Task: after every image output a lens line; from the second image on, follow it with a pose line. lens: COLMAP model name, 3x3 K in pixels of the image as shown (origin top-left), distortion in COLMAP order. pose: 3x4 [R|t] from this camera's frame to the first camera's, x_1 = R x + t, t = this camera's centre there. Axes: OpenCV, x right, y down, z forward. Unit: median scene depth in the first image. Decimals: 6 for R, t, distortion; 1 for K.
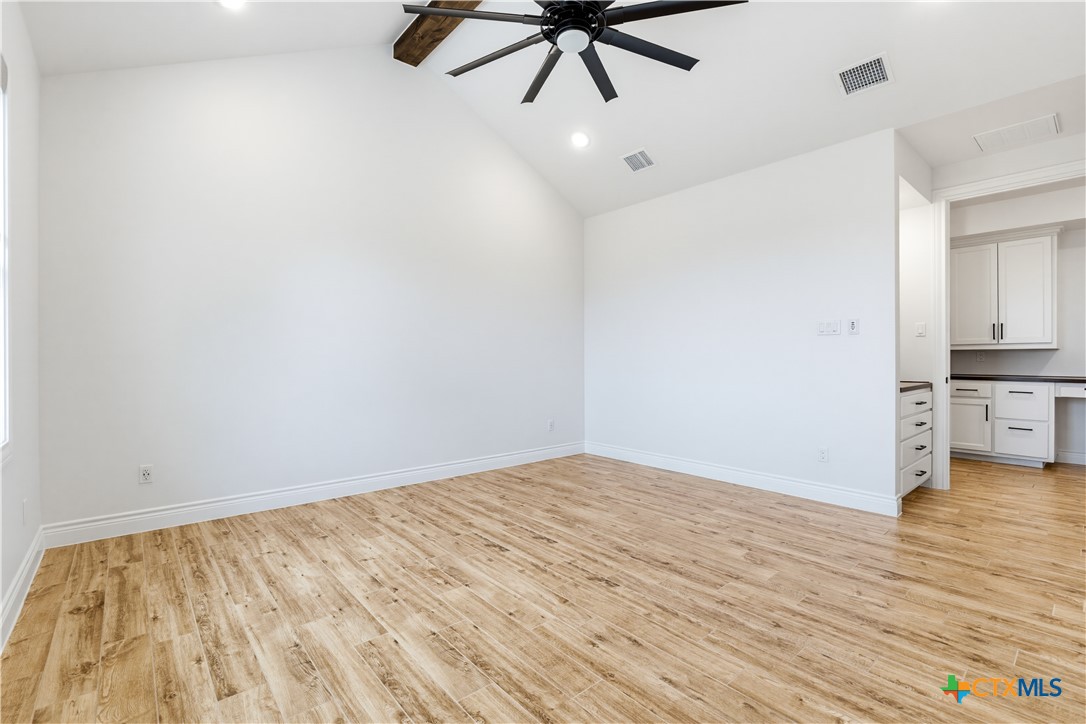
lens RADIAL K [[479.5, 0, 545.1], [0, 479.5, 363.1], [0, 0, 1]] dist [-0.006853, 0.001019]
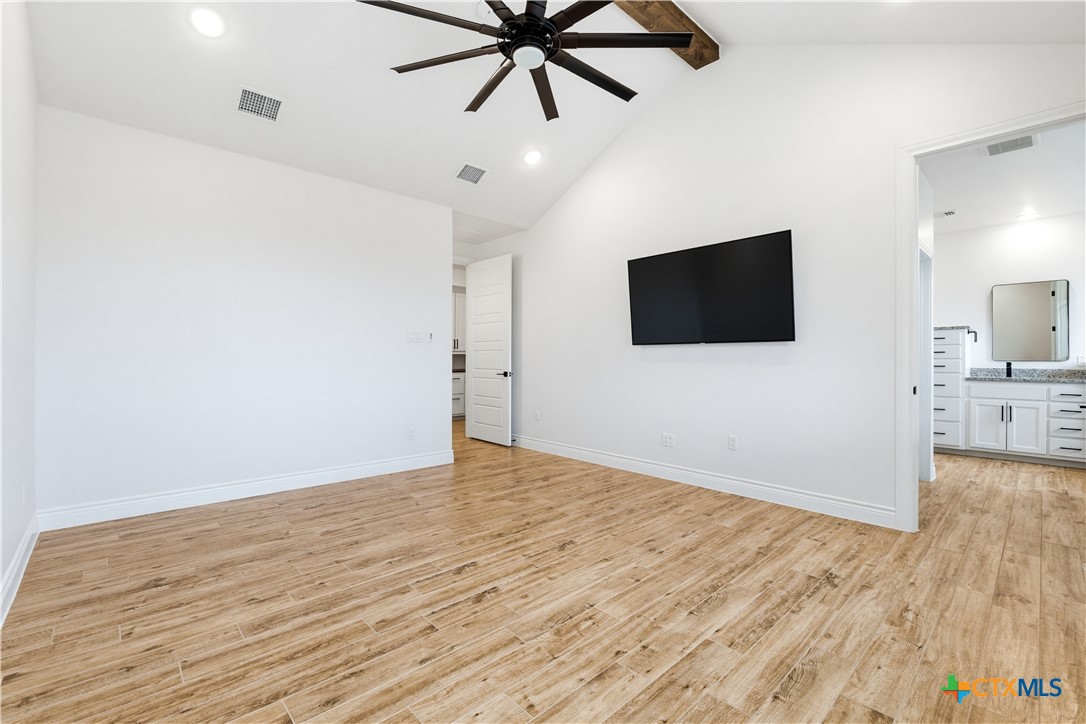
lens RADIAL K [[459.0, 0, 520.7], [0, 459.0, 348.0], [0, 0, 1]] dist [-0.008978, 0.000578]
pose [[0.002327, 0.023296, 0.999726, -0.896376], [0.007294, 0.999702, -0.023313, -0.006394], [-0.999971, 0.007346, 0.002156, 0.967310]]
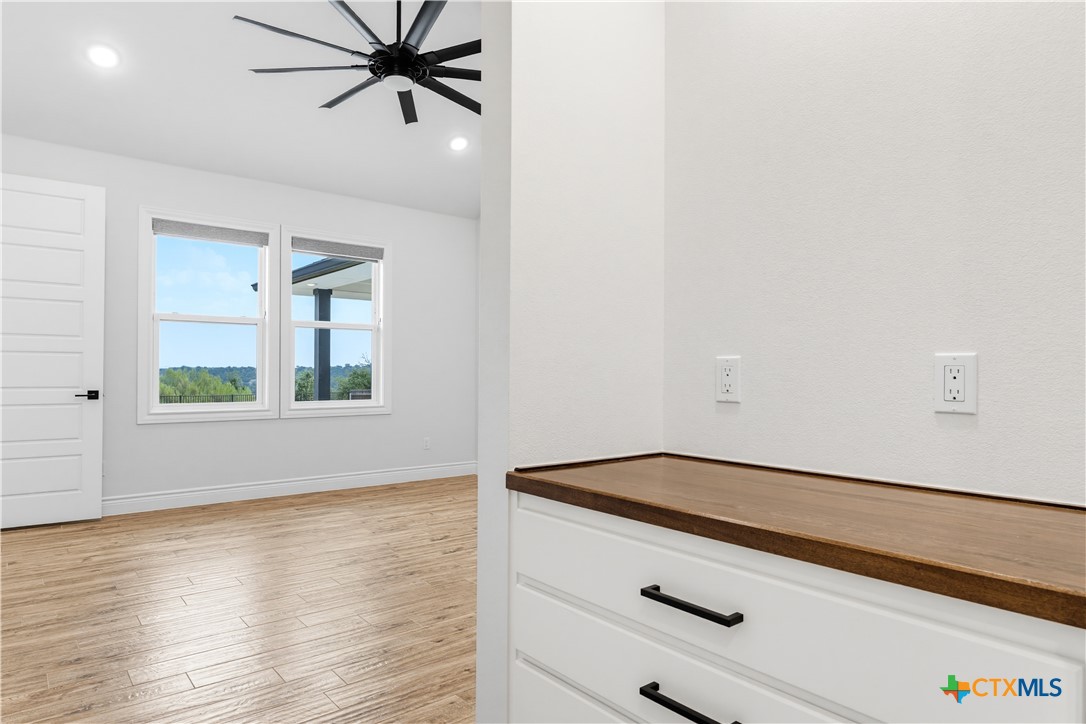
lens RADIAL K [[646.1, 0, 546.0], [0, 646.1, 367.3], [0, 0, 1]] dist [-0.000747, 0.000790]
pose [[-0.016520, -0.005105, -0.999850, 1.482737], [-0.020311, 0.999782, -0.004769, -0.021334], [0.999657, 0.020229, -0.016621, 1.308960]]
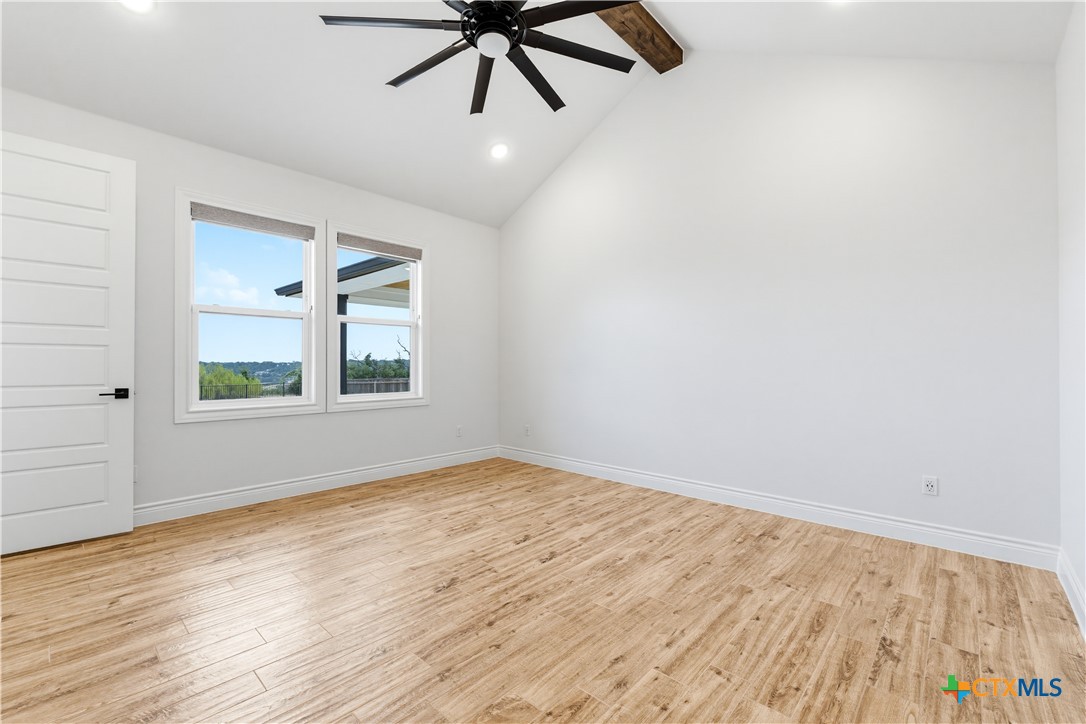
lens RADIAL K [[459.0, 0, 541.0], [0, 459.0, 362.7], [0, 0, 1]] dist [-0.008978, 0.000578]
pose [[0.113508, -0.002502, -0.993534, 0.975939], [-0.015921, 0.999864, -0.004337, -0.015168], [0.993410, 0.016310, 0.113452, 0.944976]]
